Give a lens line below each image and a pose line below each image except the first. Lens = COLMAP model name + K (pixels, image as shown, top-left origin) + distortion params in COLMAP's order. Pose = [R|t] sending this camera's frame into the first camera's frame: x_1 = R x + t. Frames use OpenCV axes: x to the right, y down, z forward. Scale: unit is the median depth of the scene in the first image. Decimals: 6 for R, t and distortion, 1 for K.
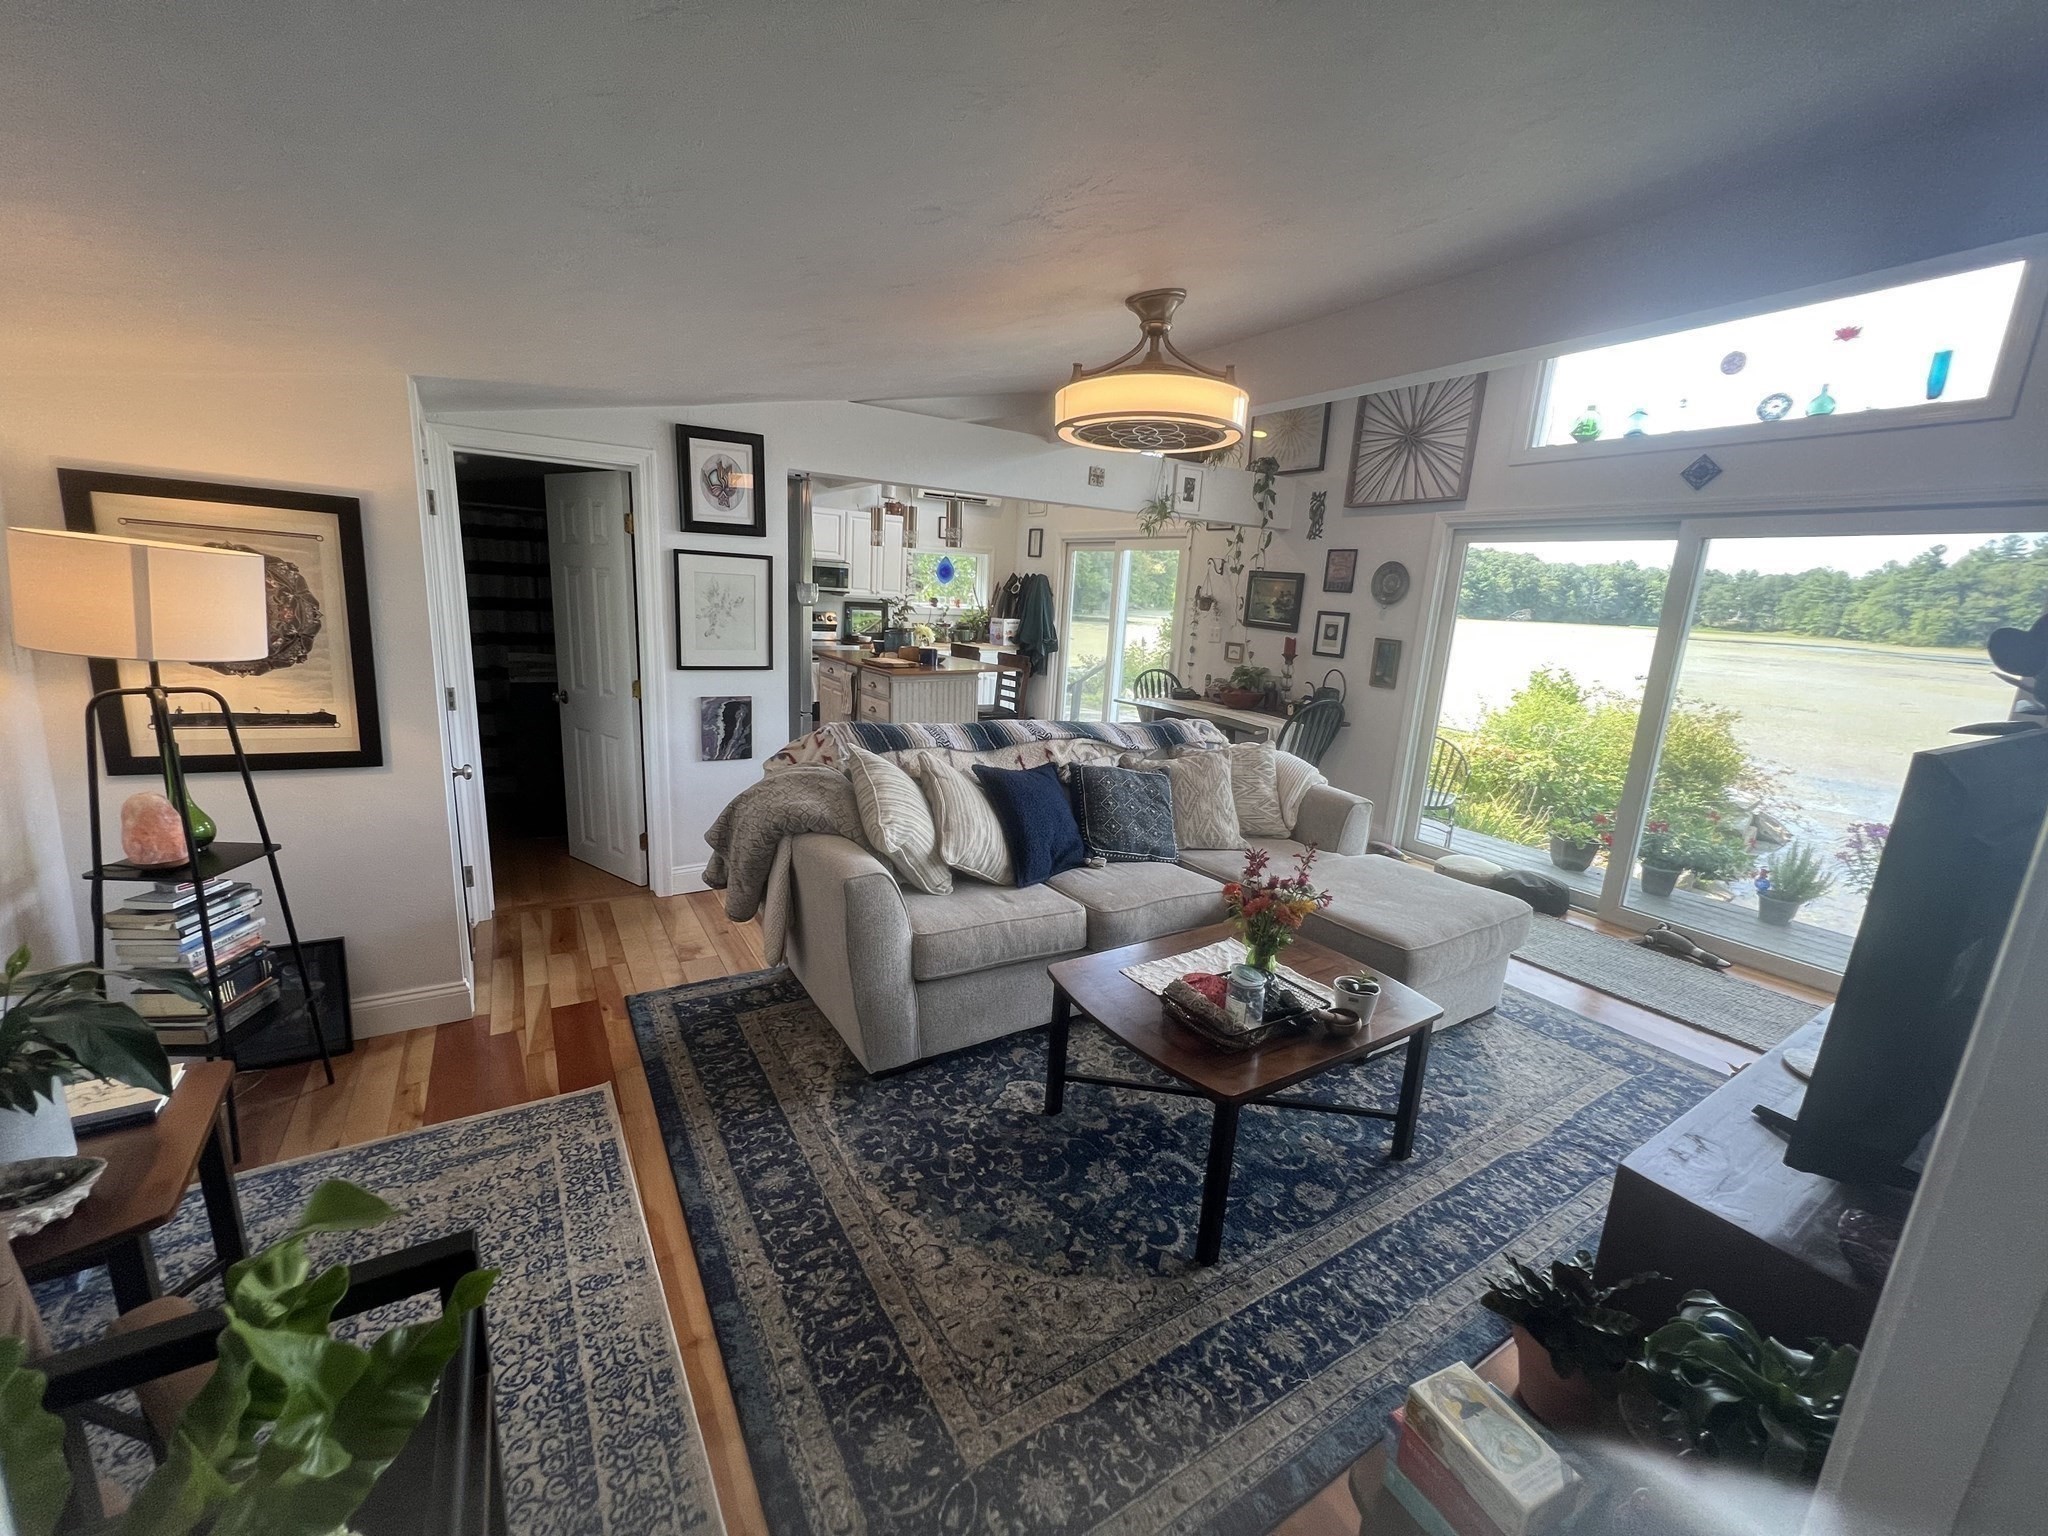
lens RADIAL K [[818.8, 0, 1022.0], [0, 818.8, 770.7], [0, 0, 1]] dist [-0.001663, 0.000535]
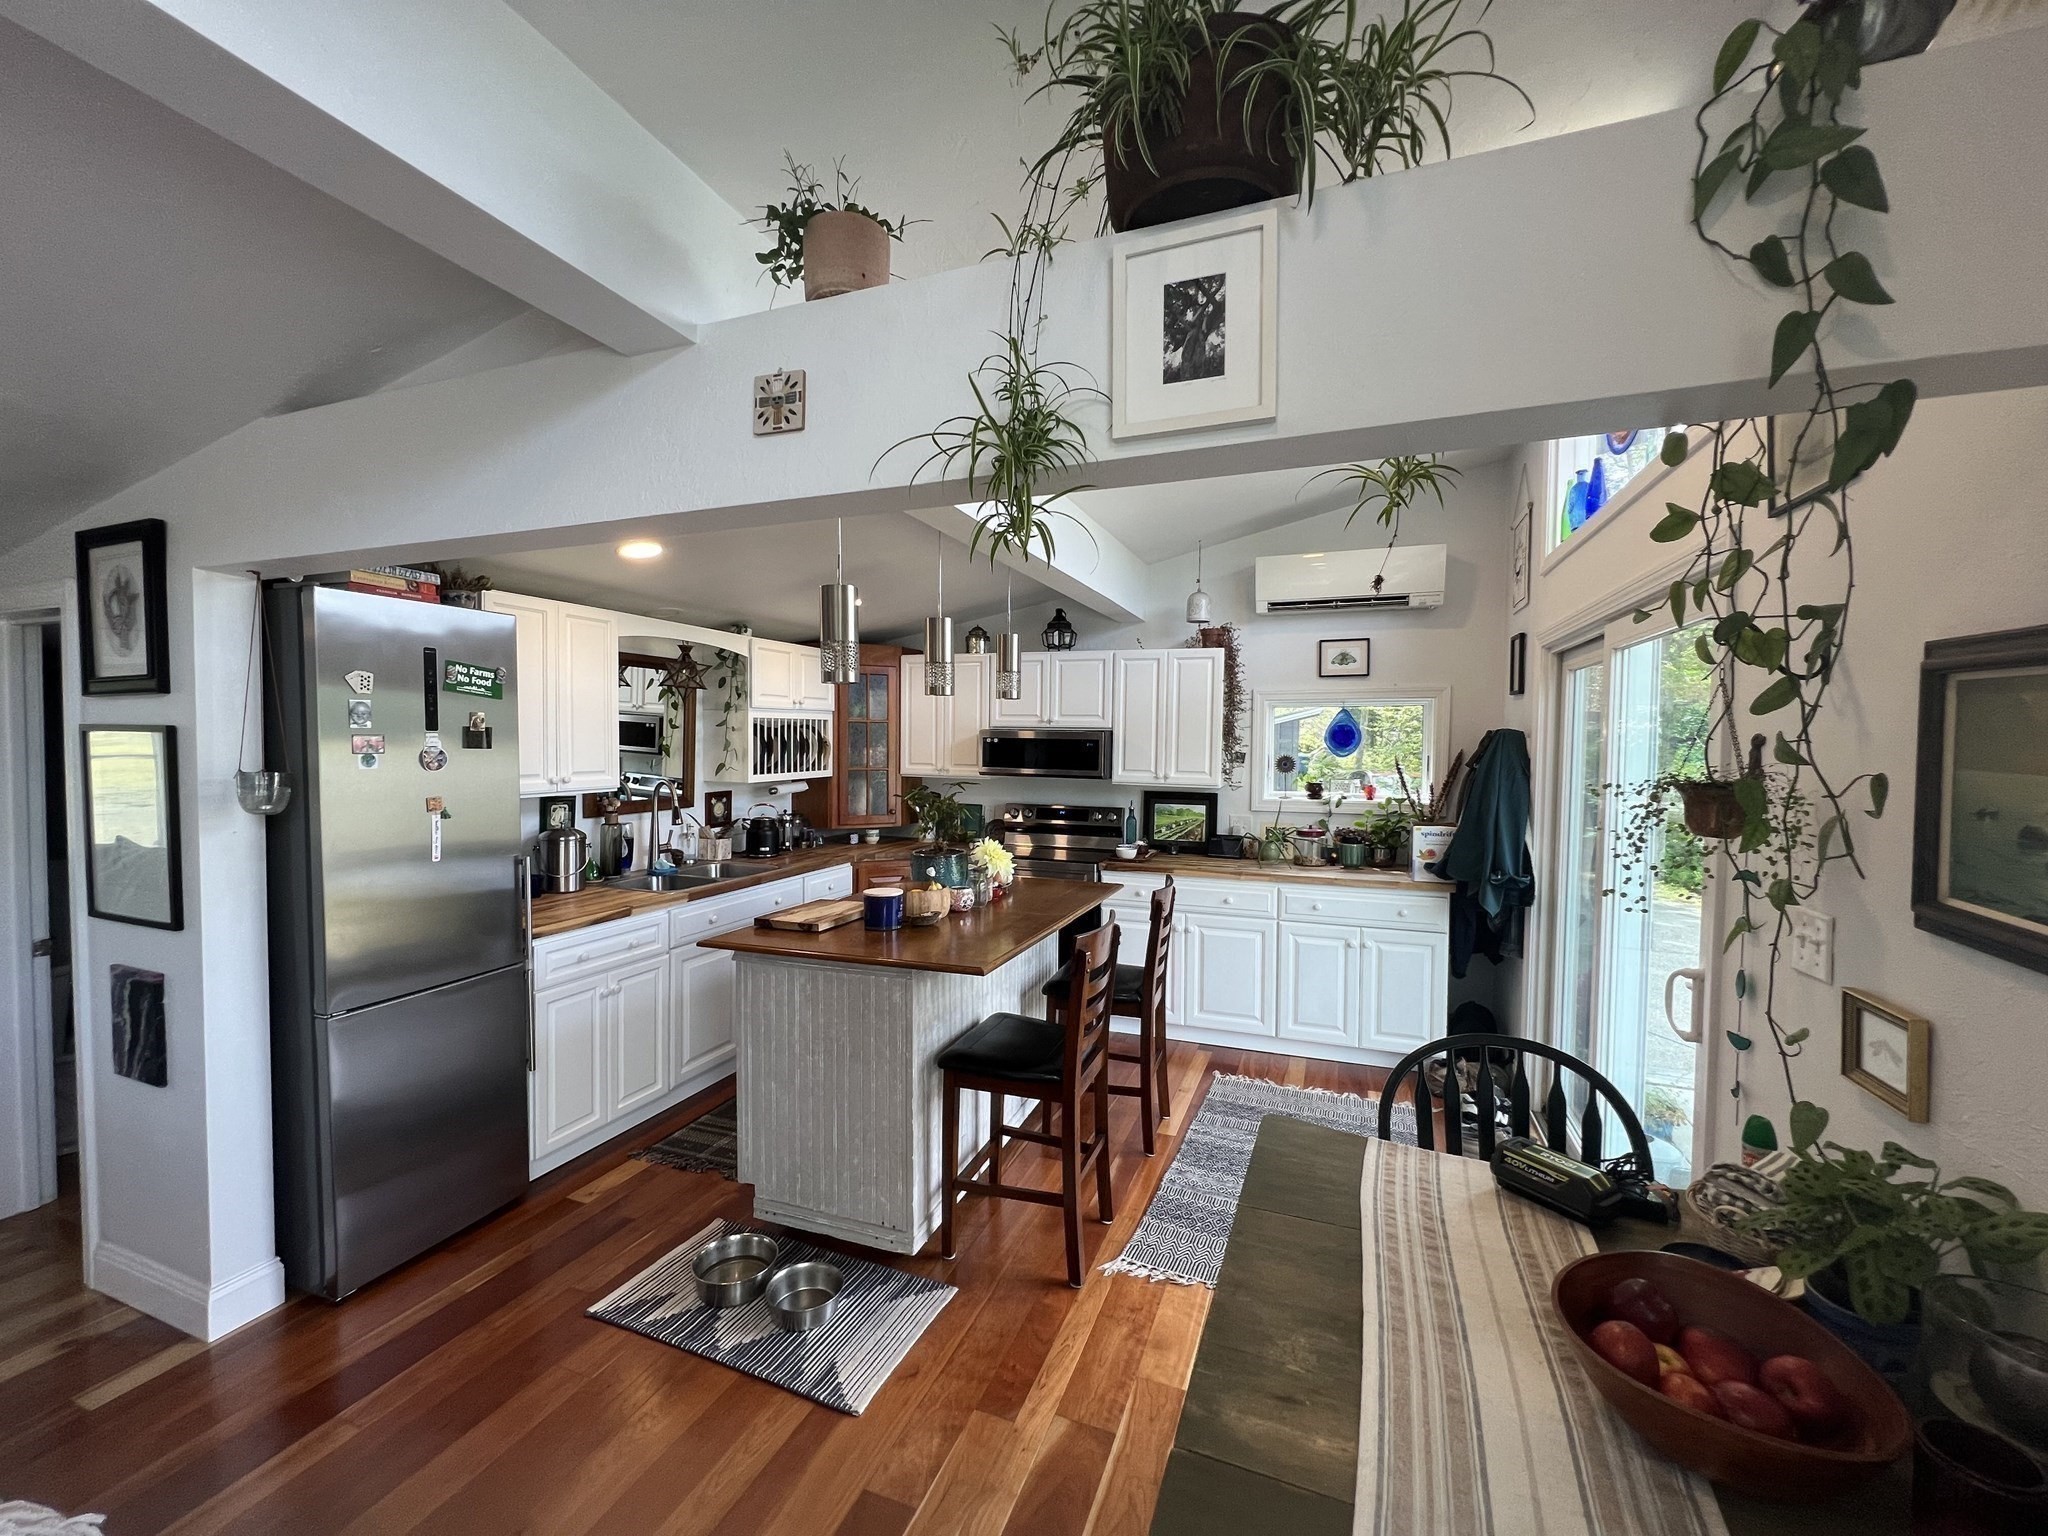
lens RADIAL K [[818.8, 0, 1022.0], [0, 818.8, 770.7], [0, 0, 1]] dist [-0.001663, 0.000535]
pose [[0.595983, -0.022042, -0.802694, 0.361286], [-0.153379, 0.978094, -0.140739, -0.184640], [0.788213, 0.206995, 0.579547, 0.864328]]
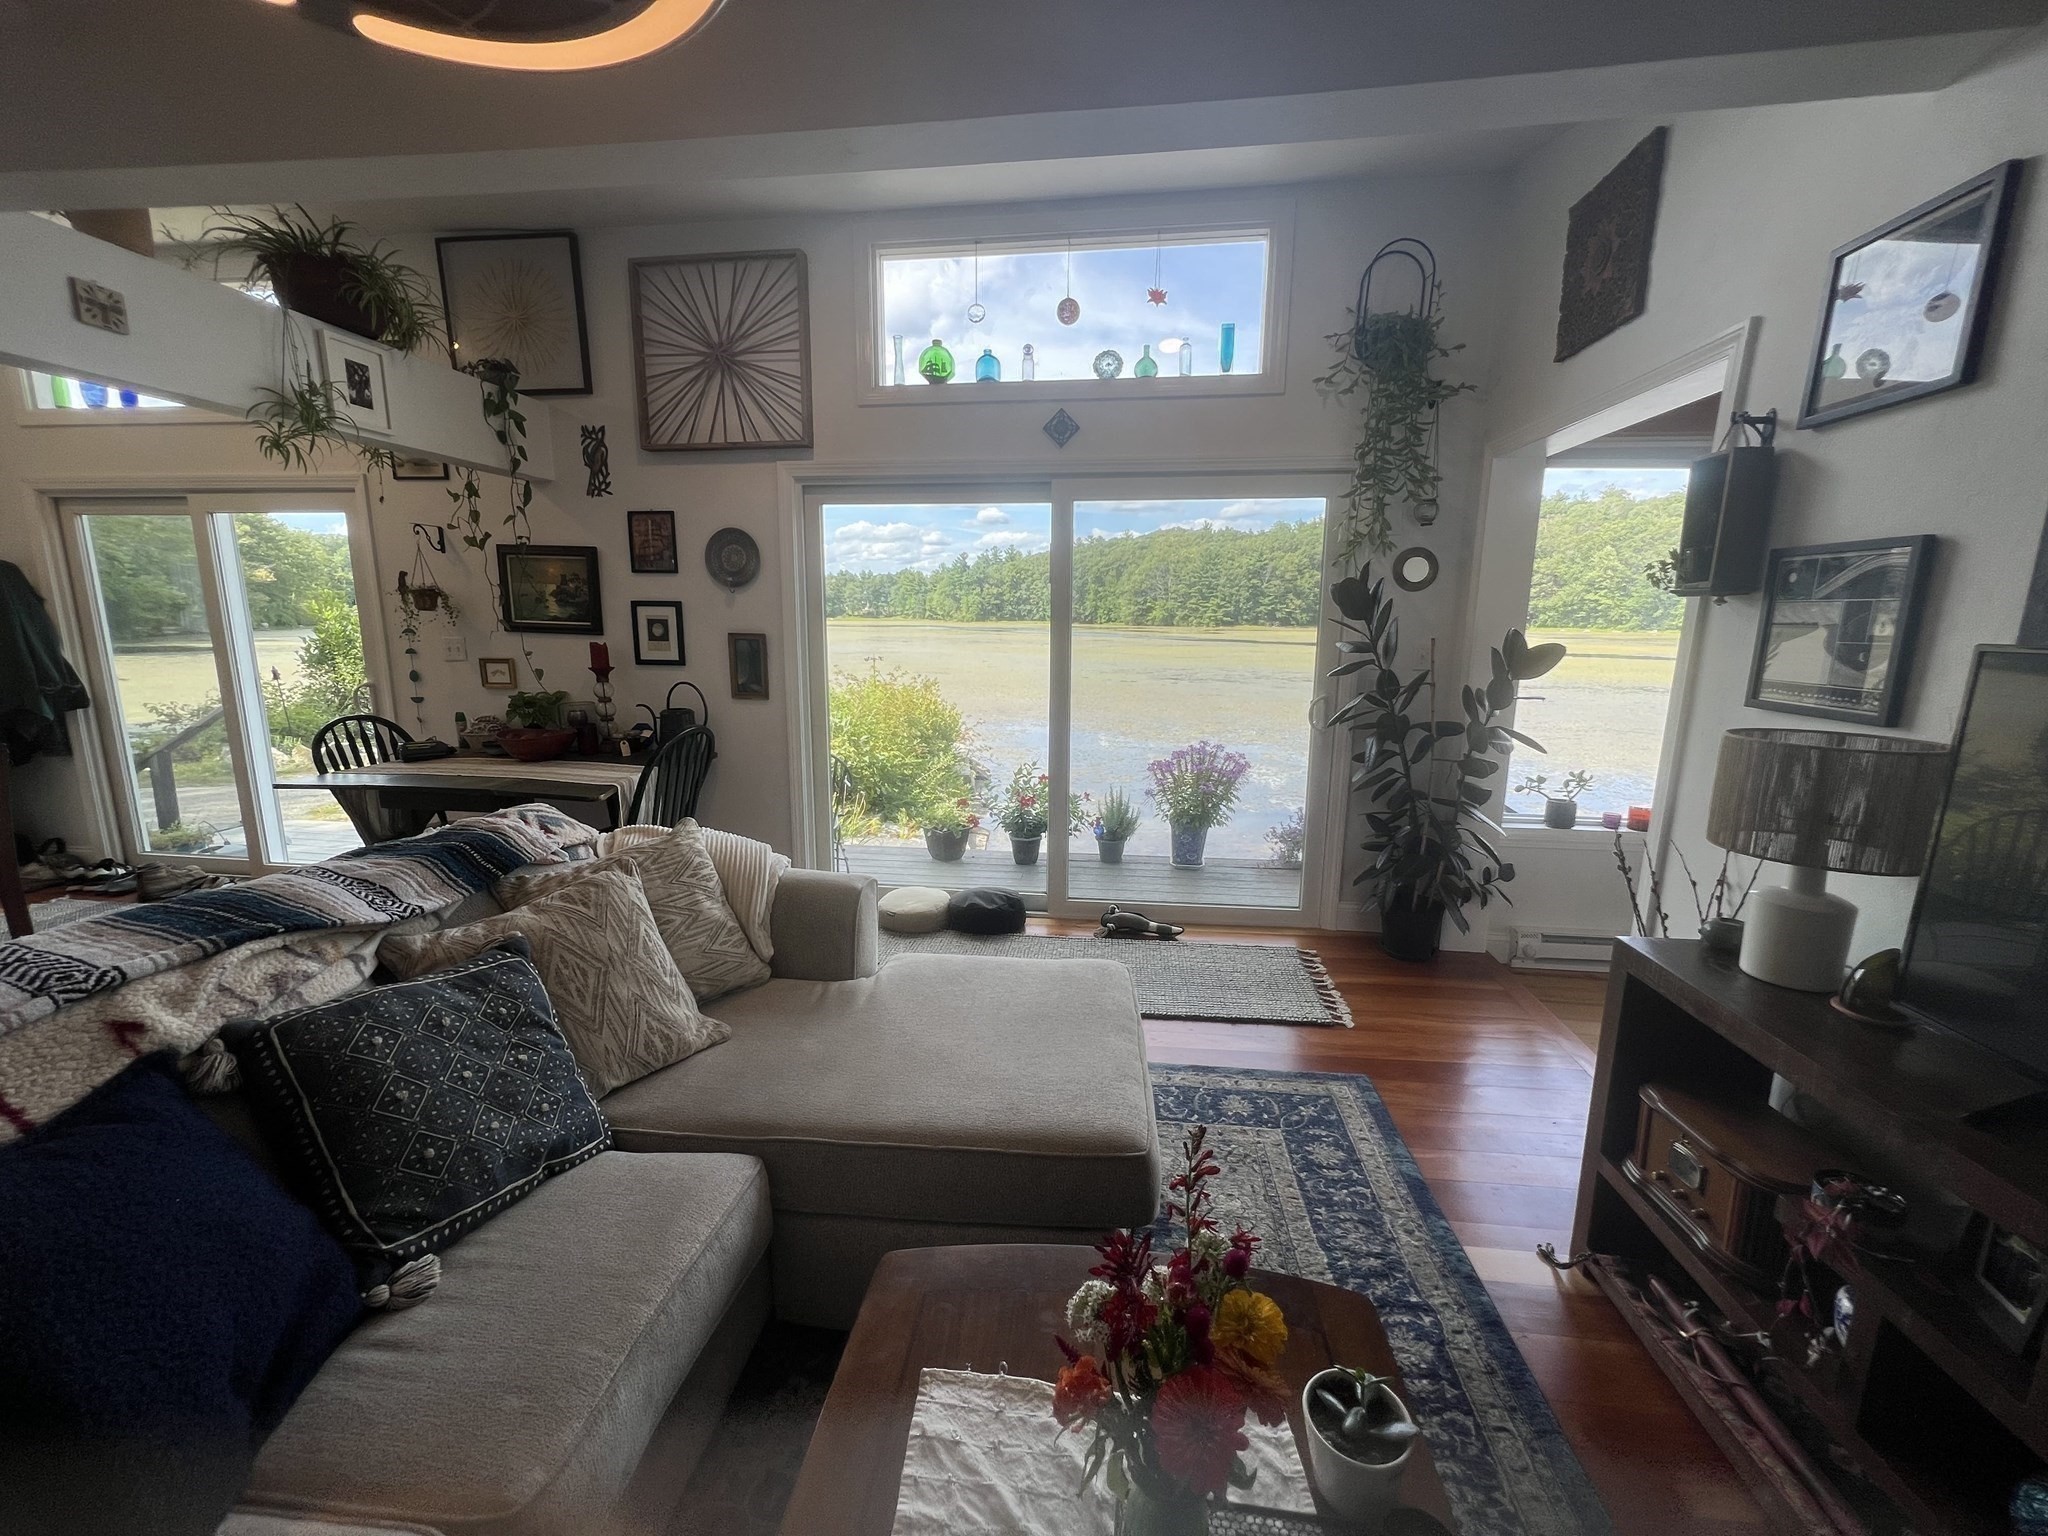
lens RADIAL K [[818.8, 0, 1022.0], [0, 818.8, 770.7], [0, 0, 1]] dist [-0.001663, 0.000535]
pose [[0.624644, -0.193456, 0.756568, 0.019897], [0.196992, 0.976532, 0.087059, -0.055375], [-0.755655, 0.094657, 0.648094, 0.346397]]
